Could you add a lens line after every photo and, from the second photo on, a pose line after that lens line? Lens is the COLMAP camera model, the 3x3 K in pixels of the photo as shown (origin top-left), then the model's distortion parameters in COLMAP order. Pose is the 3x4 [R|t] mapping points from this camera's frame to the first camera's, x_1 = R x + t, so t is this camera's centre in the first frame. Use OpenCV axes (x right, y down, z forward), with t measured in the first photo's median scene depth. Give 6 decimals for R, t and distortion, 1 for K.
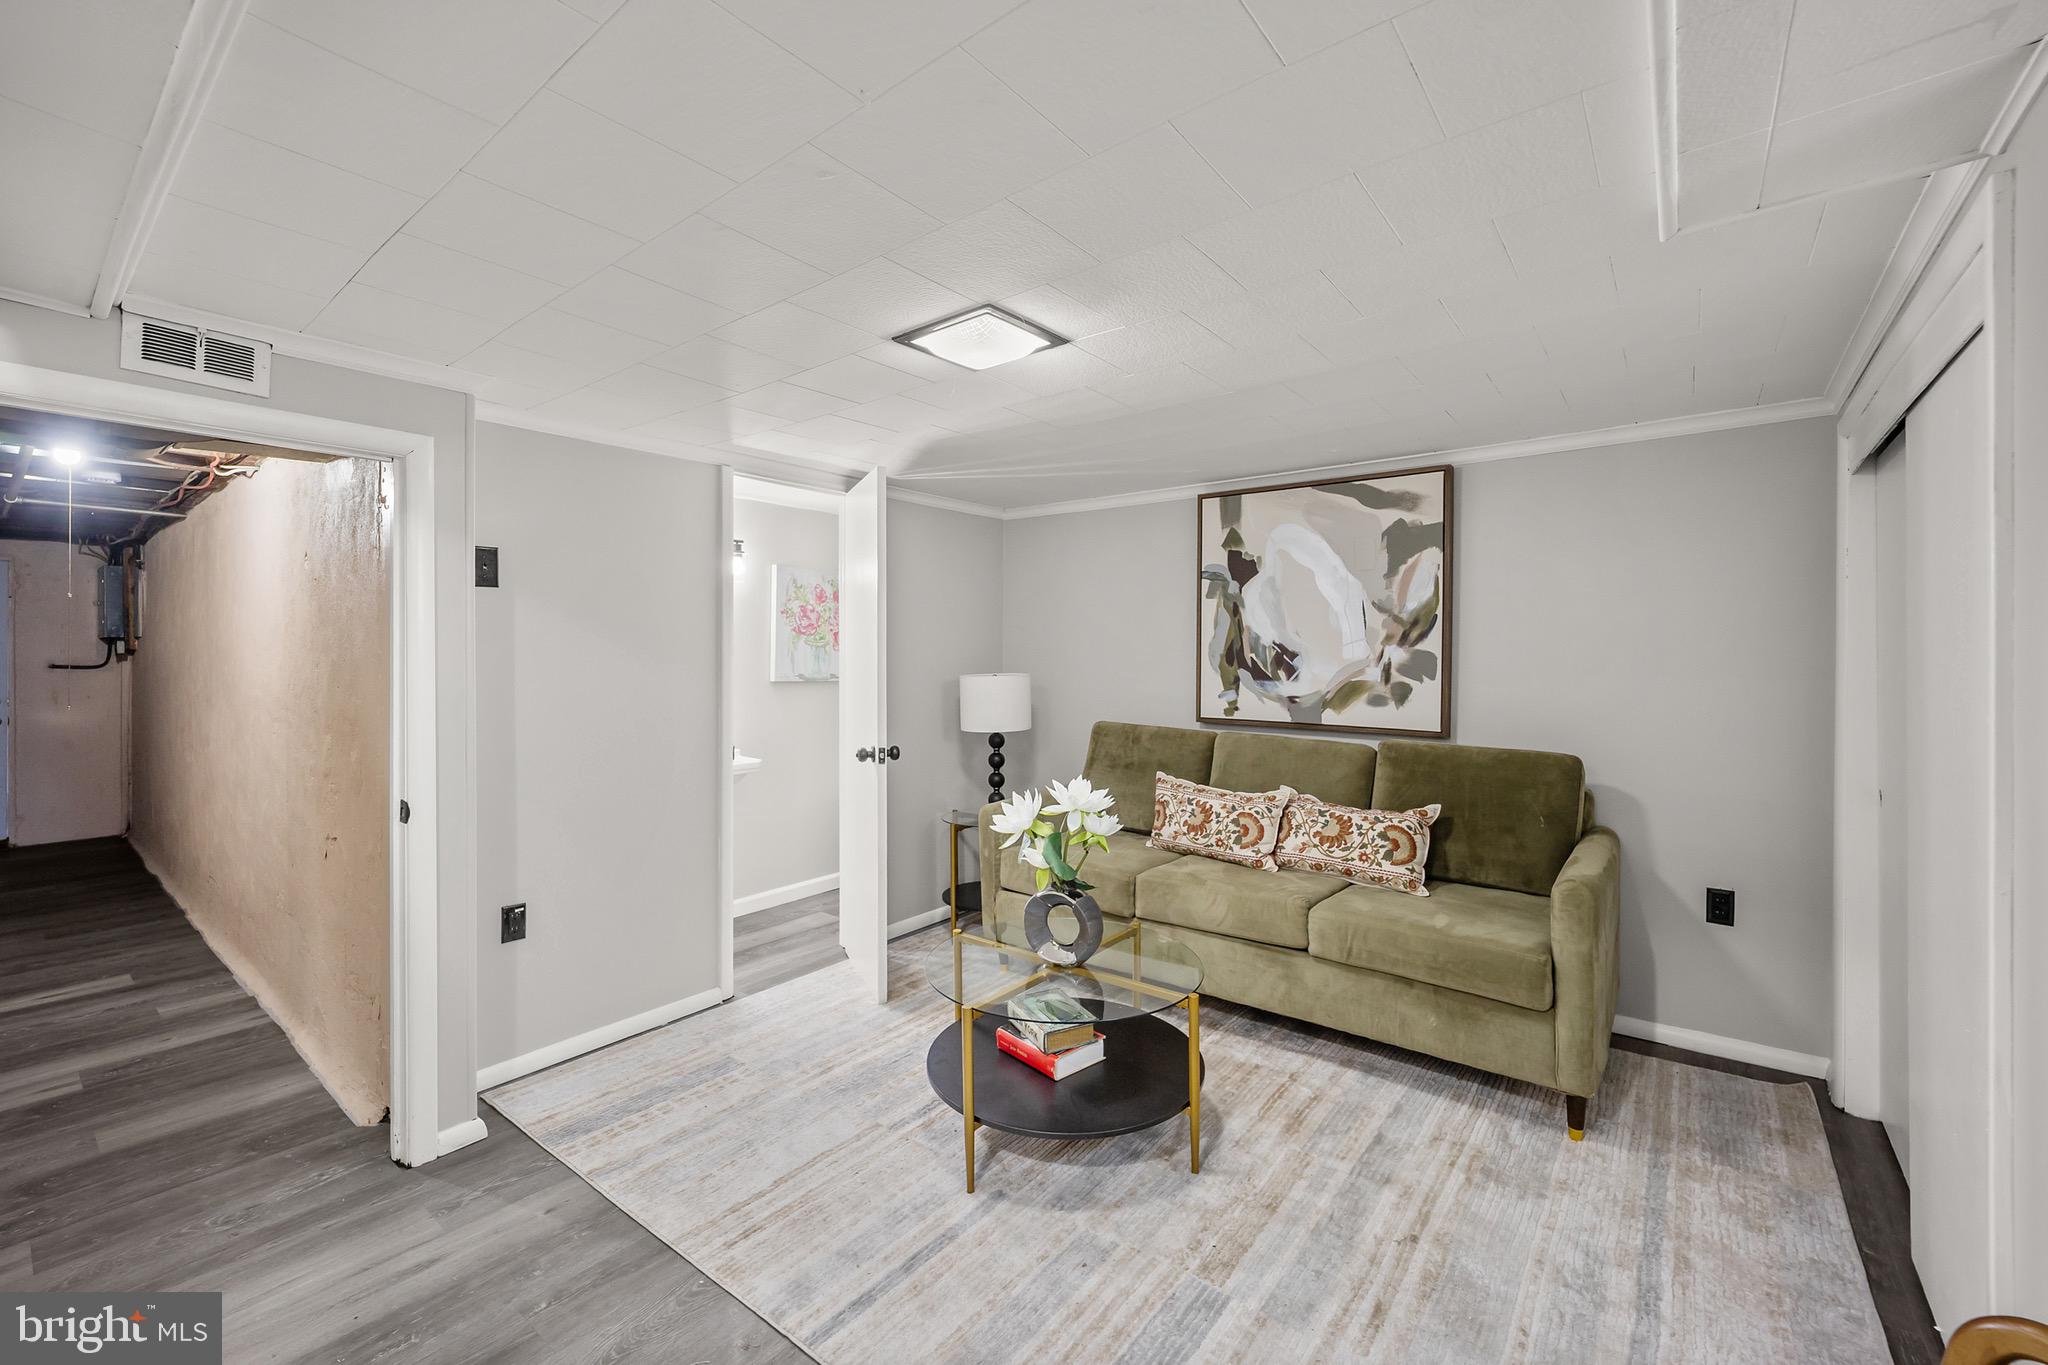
lens RADIAL K [[838.9, 0, 1020.3], [0, 838.9, 665.8], [0, 0, 1]] dist [-0.003874, -0.000154]
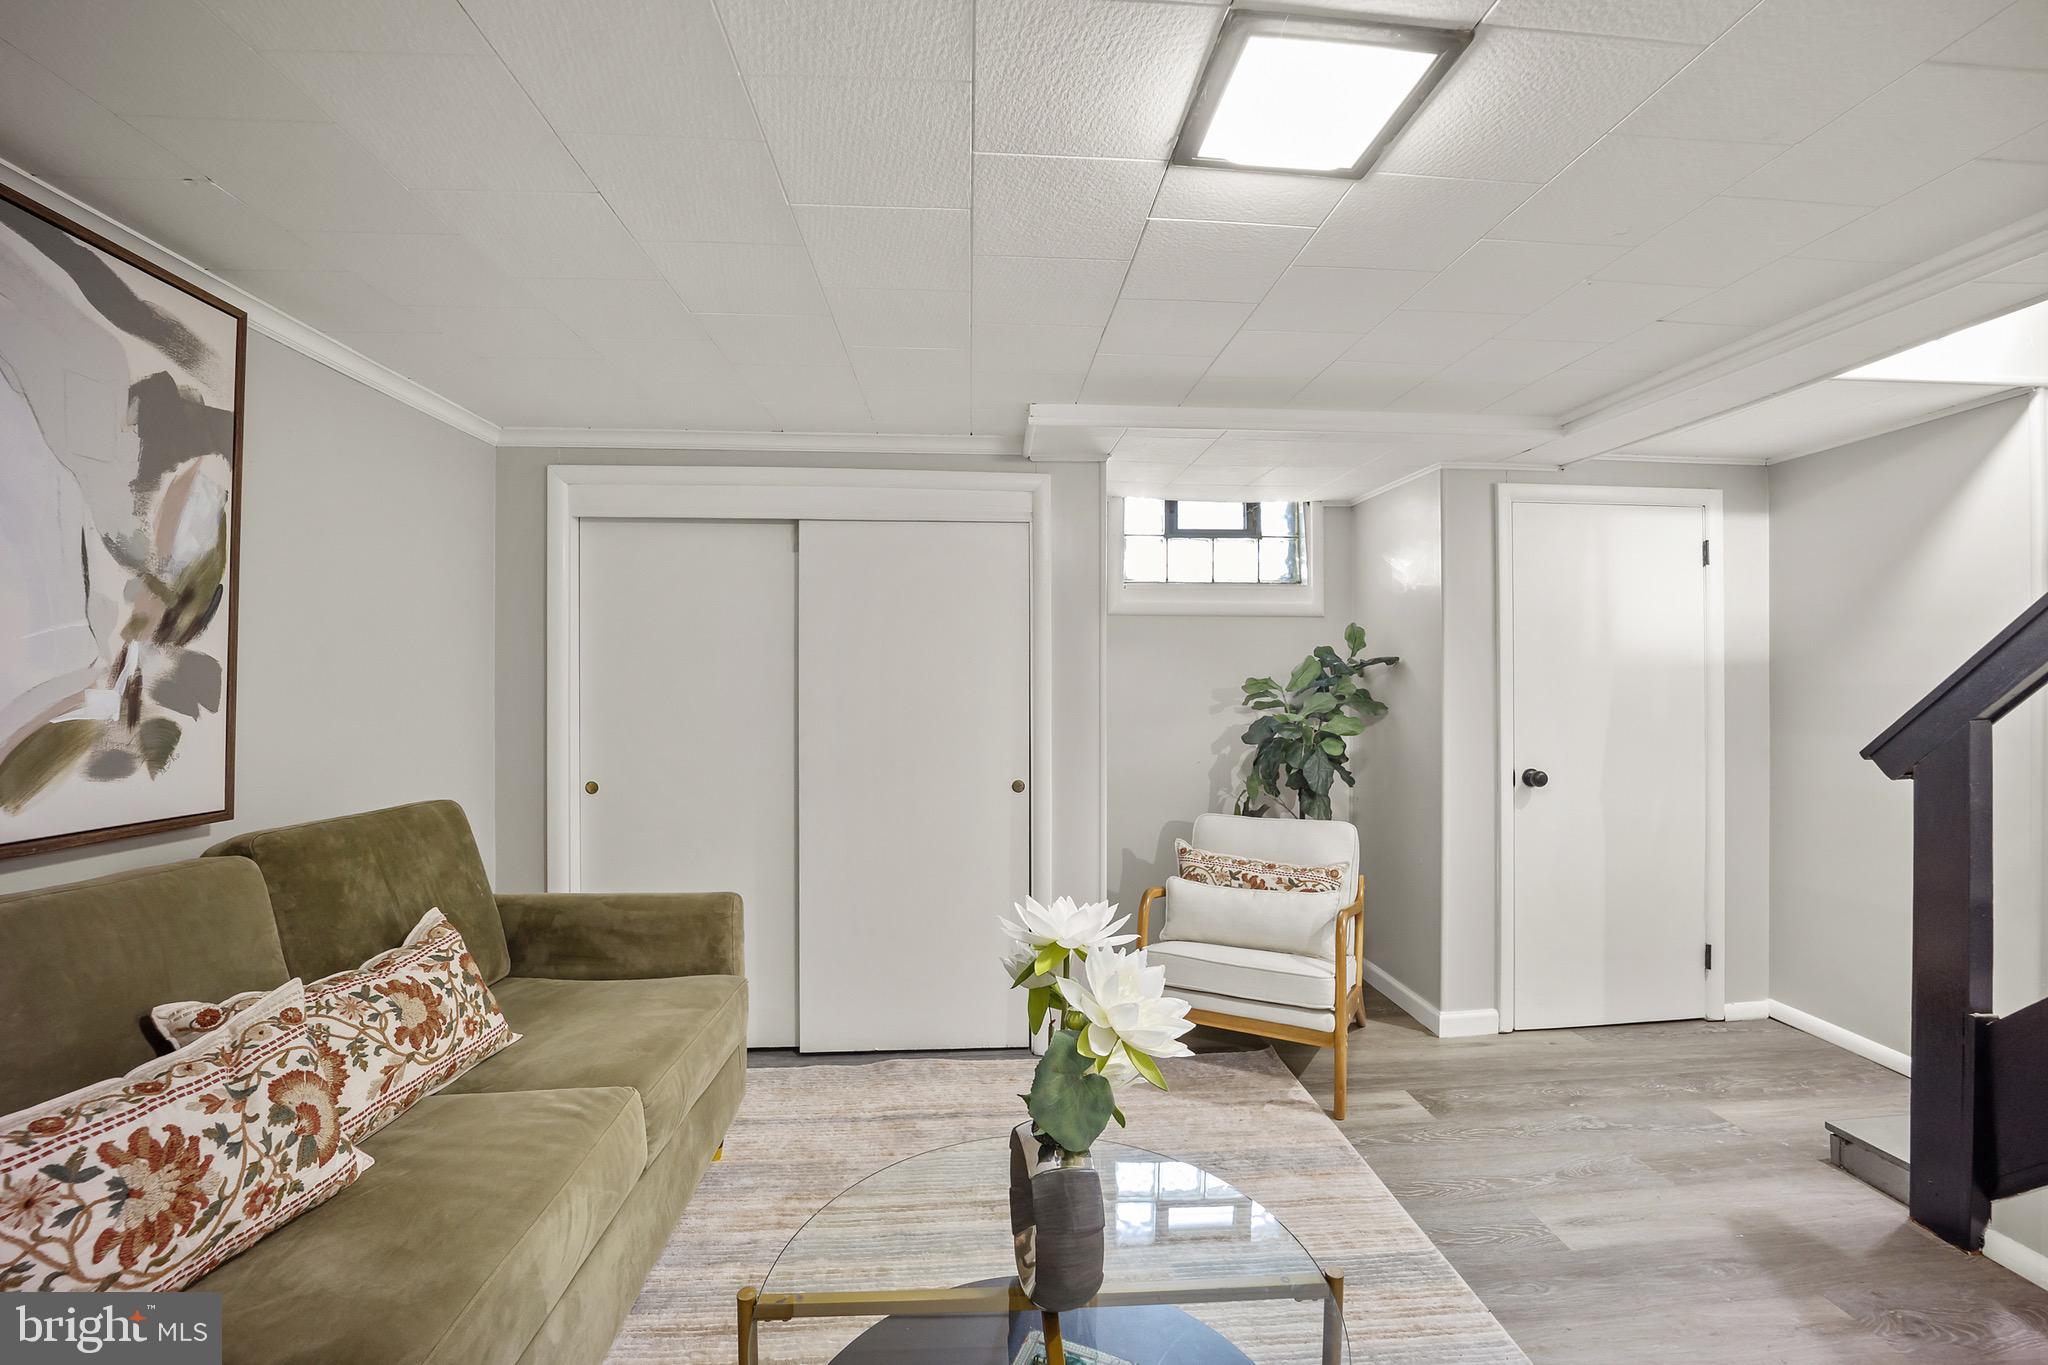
lens RADIAL K [[838.9, 0, 1034.8], [0, 838.9, 677.5], [0, 0, 1]] dist [-0.003874, -0.000154]
pose [[-0.667545, 0.001747, 0.744567, -0.223168], [0.006597, 0.999972, 0.003569, -0.002565], [-0.744540, 0.007295, -0.667538, 0.955744]]
